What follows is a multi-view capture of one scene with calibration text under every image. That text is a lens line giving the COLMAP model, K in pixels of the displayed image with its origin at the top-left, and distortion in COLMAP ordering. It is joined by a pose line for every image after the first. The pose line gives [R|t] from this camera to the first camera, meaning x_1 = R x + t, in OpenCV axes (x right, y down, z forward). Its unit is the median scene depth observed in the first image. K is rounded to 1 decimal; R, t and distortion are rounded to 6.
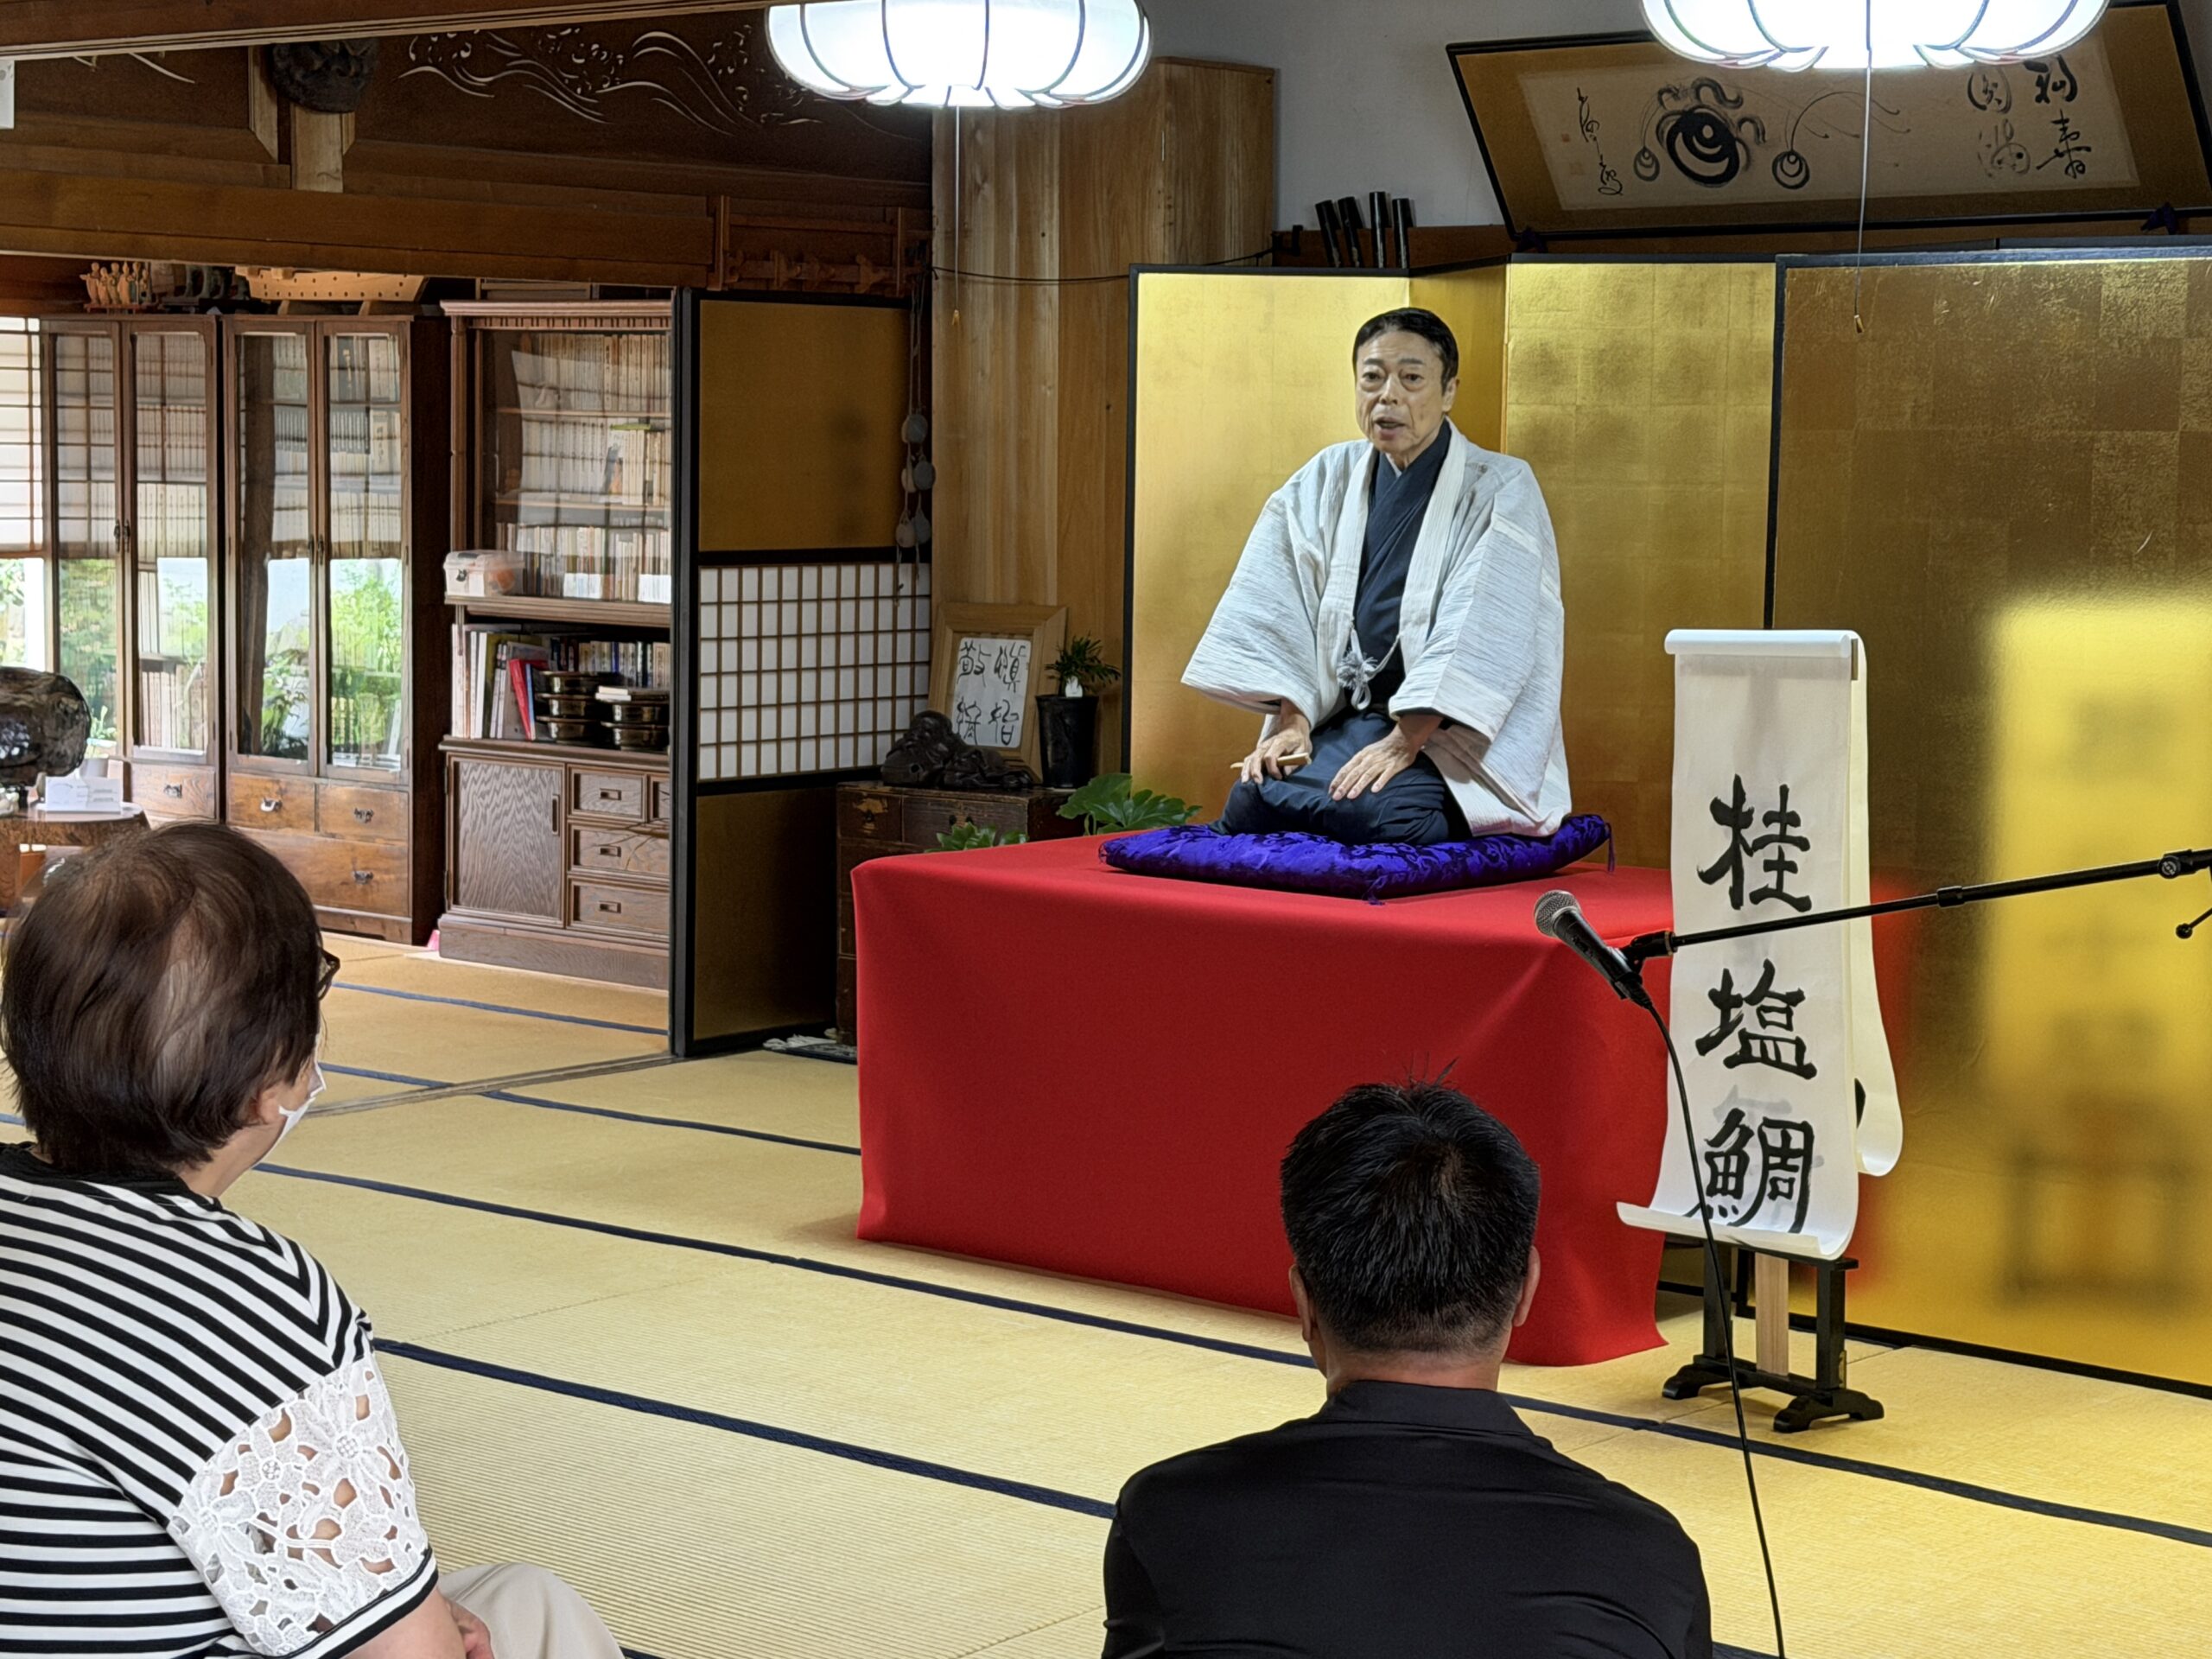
lens RADIAL K [[4125.5, 0, 1115.3], [0, 4125.5, 824.9], [0, 0, 1]] dist [0.142115, 0.309918]
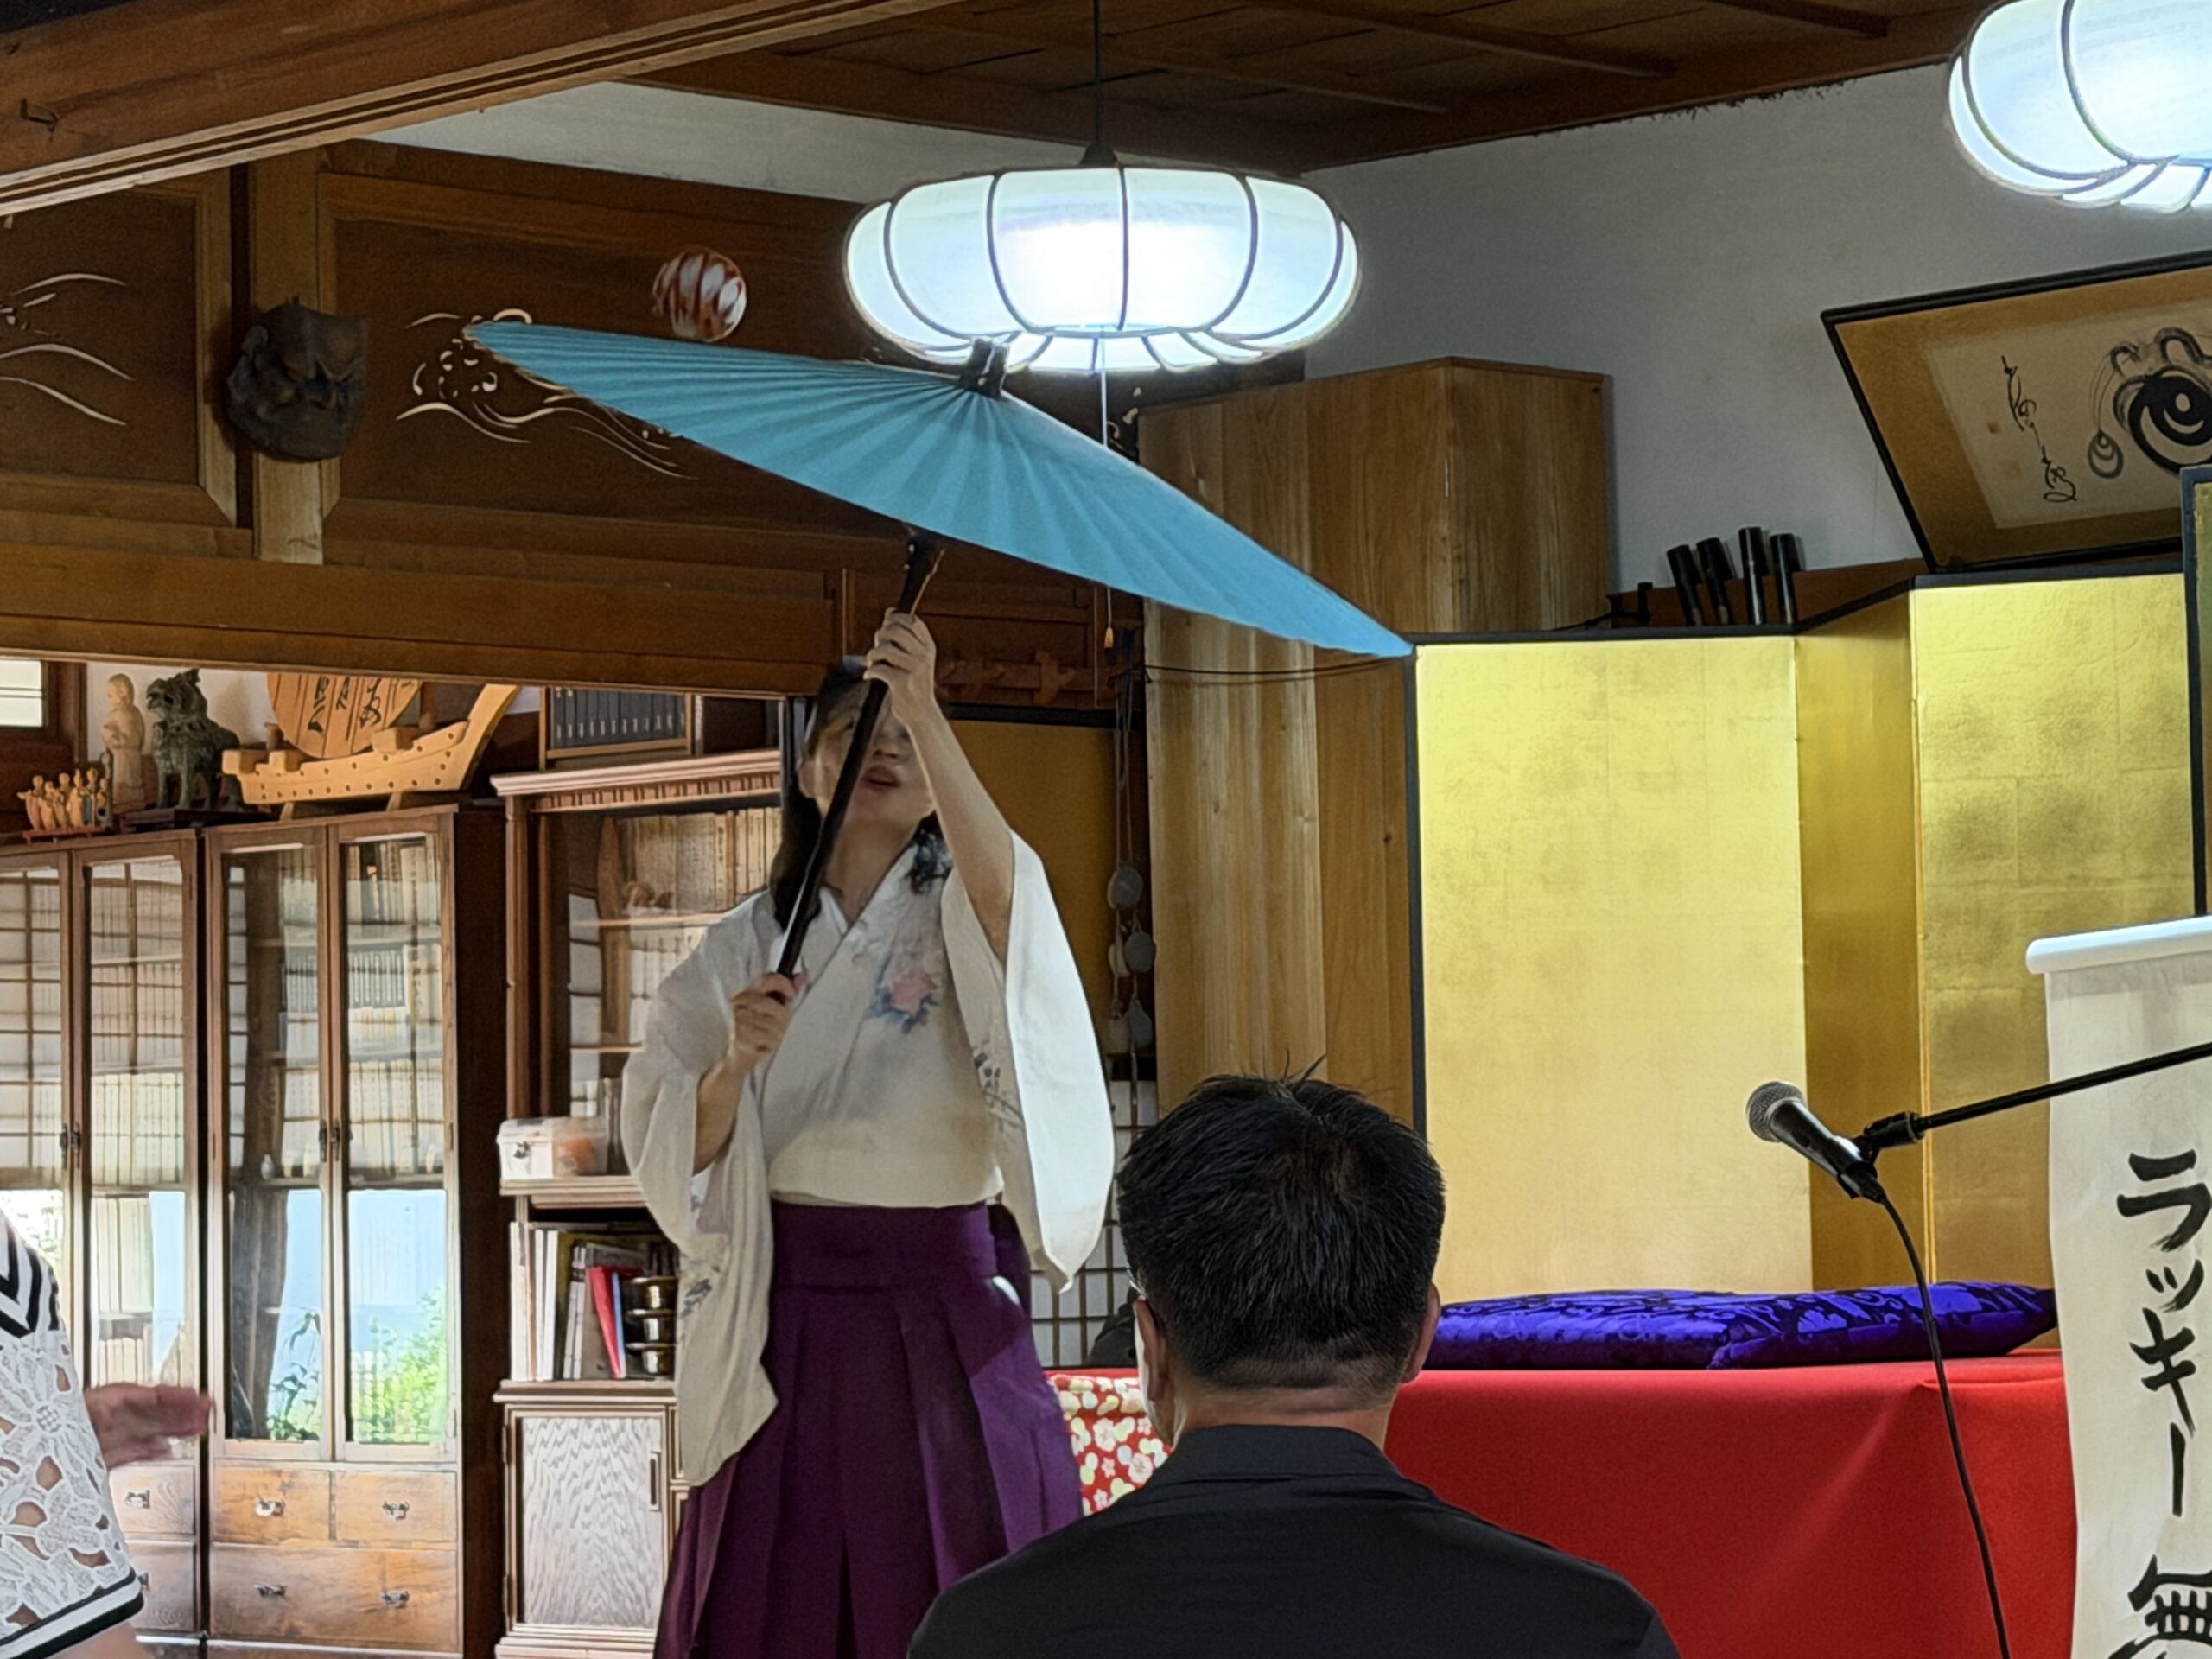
lens RADIAL K [[6370.1, 0, 1106.0], [0, 6370.1, 829.5], [0, 0, 1]] dist [0.153749, 0.149276]
pose [[0.995316, -0.041870, -0.087137, 0.044814], [0.027337, 0.986453, -0.161748, 0.072613], [0.092729, 0.158608, 0.982978, -0.088741]]
